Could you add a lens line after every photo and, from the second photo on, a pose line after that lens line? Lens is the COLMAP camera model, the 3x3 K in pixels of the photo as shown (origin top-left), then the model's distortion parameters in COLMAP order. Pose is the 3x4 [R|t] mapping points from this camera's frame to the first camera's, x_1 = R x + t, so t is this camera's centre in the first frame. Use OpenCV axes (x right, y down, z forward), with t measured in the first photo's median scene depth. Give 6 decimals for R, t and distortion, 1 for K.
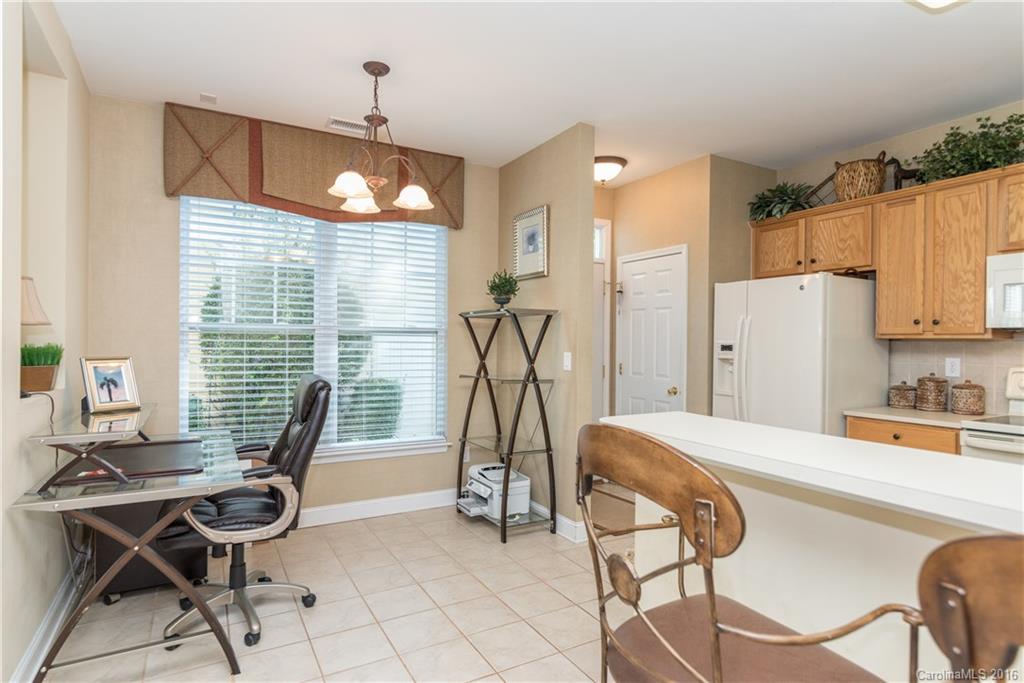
lens RADIAL K [[561.3, 0, 514.8], [0, 561.3, 336.0], [0, 0, 1]] dist [0.006865, 0.001090]
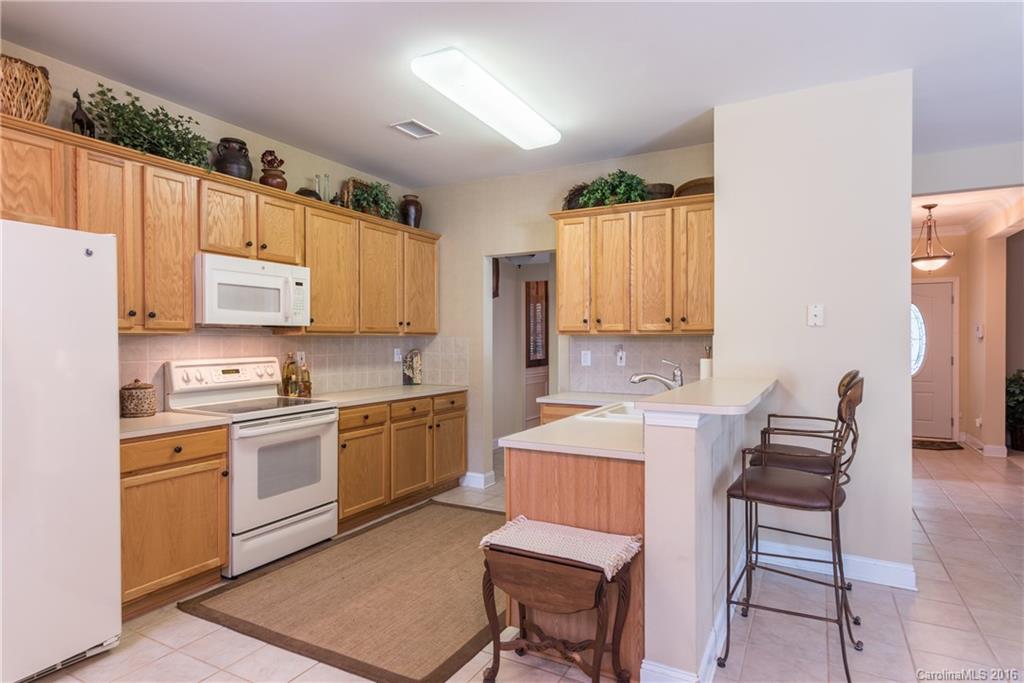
lens RADIAL K [[561.3, 0, 514.9], [0, 561.3, 345.4], [0, 0, 1]] dist [0.006865, 0.001090]
pose [[-0.545397, -0.011368, 0.838101, -0.296539], [0.003277, 0.999871, 0.015695, 0.010589], [-0.838172, 0.011306, -0.545289, 1.026417]]
